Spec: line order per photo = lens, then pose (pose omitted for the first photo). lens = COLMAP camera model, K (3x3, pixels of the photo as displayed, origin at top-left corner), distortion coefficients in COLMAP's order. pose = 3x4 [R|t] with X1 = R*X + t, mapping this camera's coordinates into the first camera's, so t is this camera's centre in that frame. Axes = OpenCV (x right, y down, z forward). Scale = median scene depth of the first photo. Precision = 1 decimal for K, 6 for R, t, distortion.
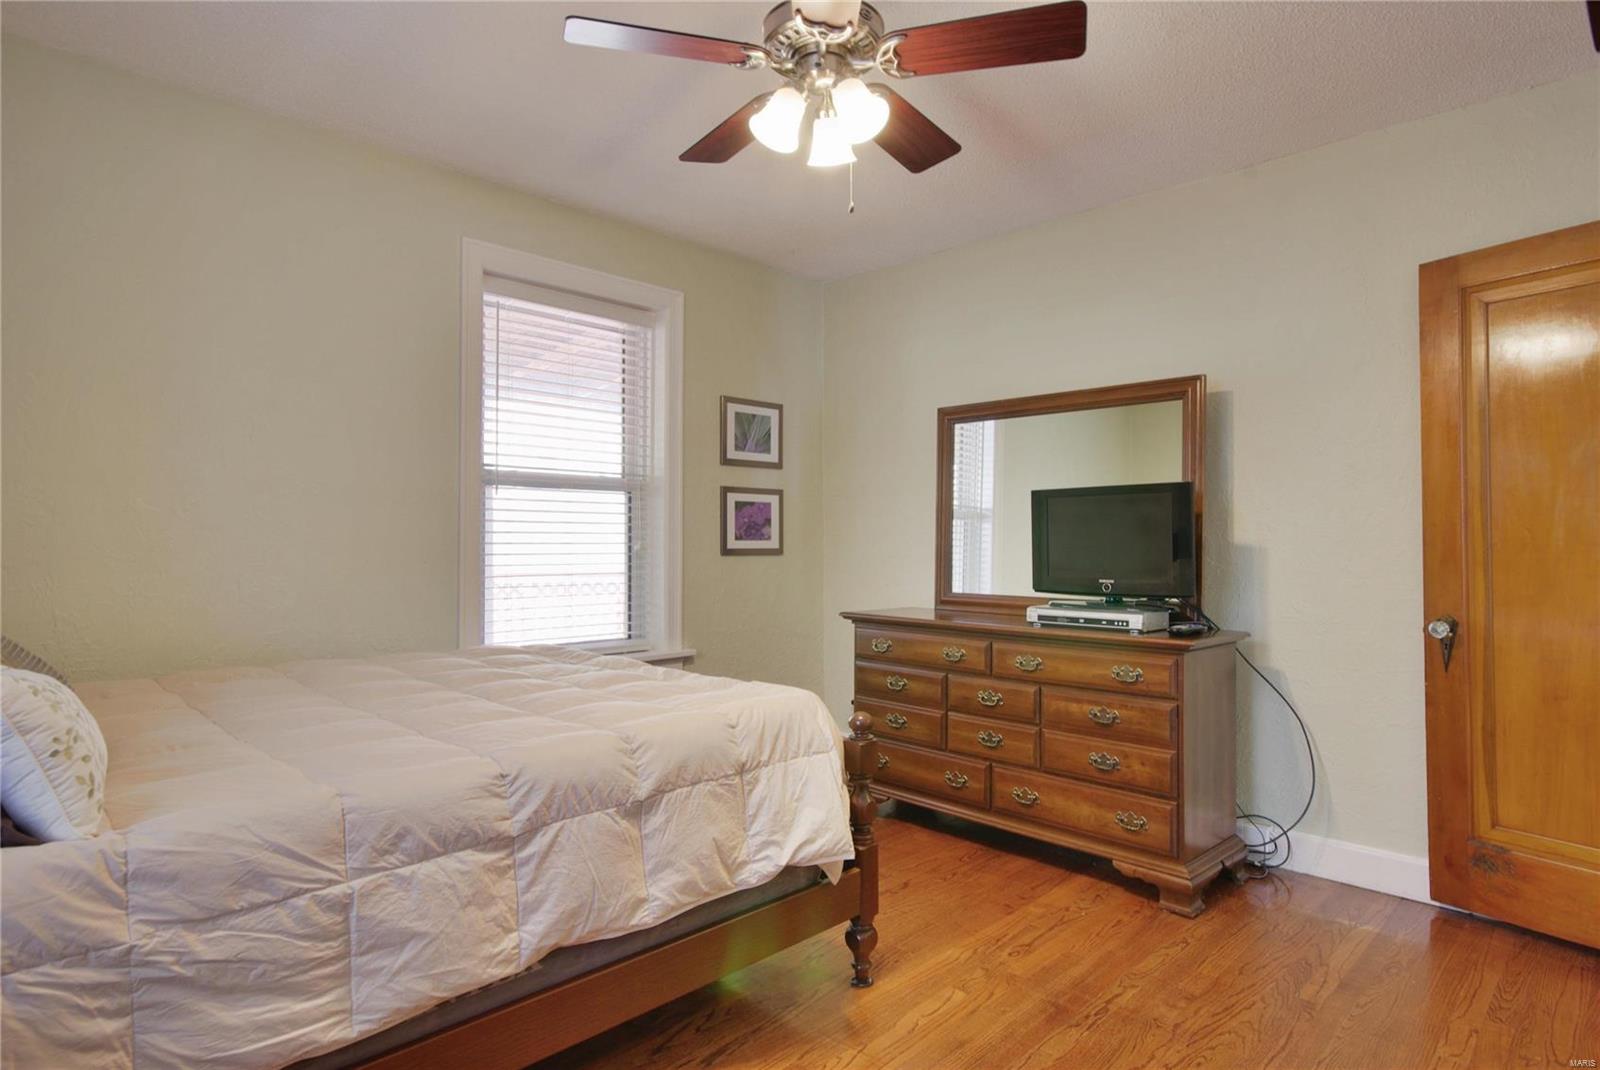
lens RADIAL K [[850.0, 0, 805.0], [0, 850.0, 537.1], [0, 0, 1]] dist [0.006074, 0.001851]
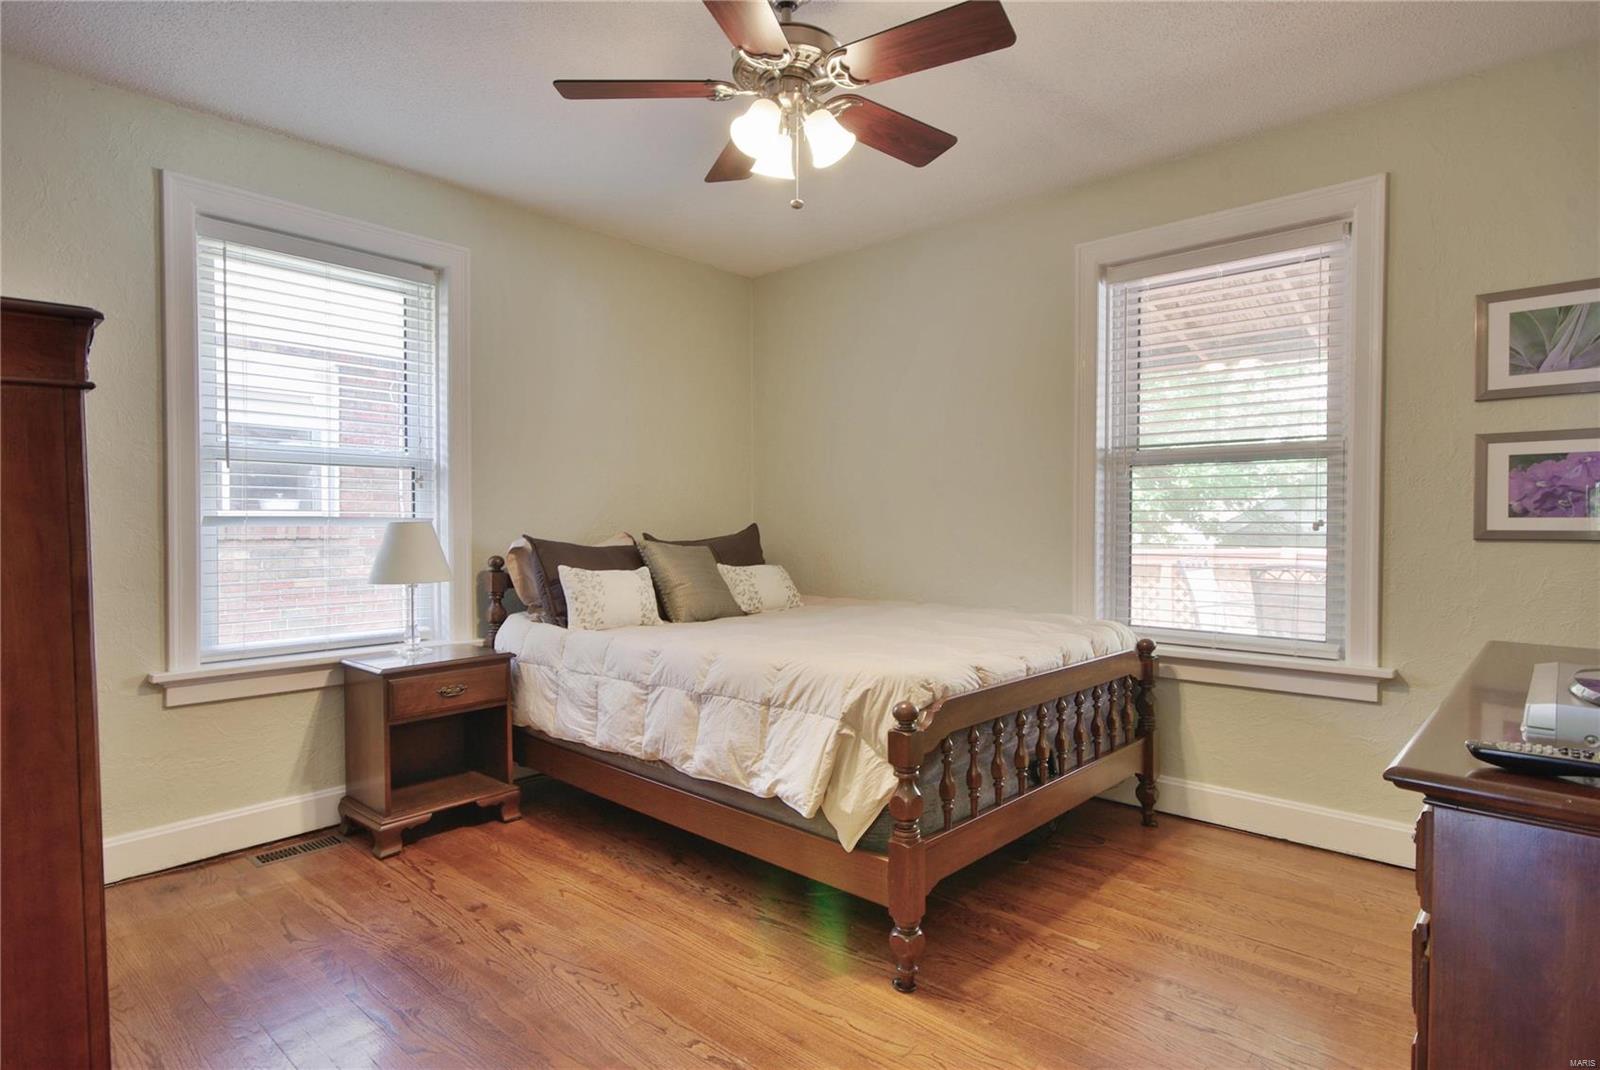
lens RADIAL K [[850.0, 0, 804.7], [0, 850.0, 533.9], [0, 0, 1]] dist [0.006074, 0.001851]
pose [[0.052293, 0.011372, -0.998567, 0.681352], [0.006478, 0.999910, 0.011727, 0.006558], [0.998611, -0.007082, 0.052214, 0.577287]]
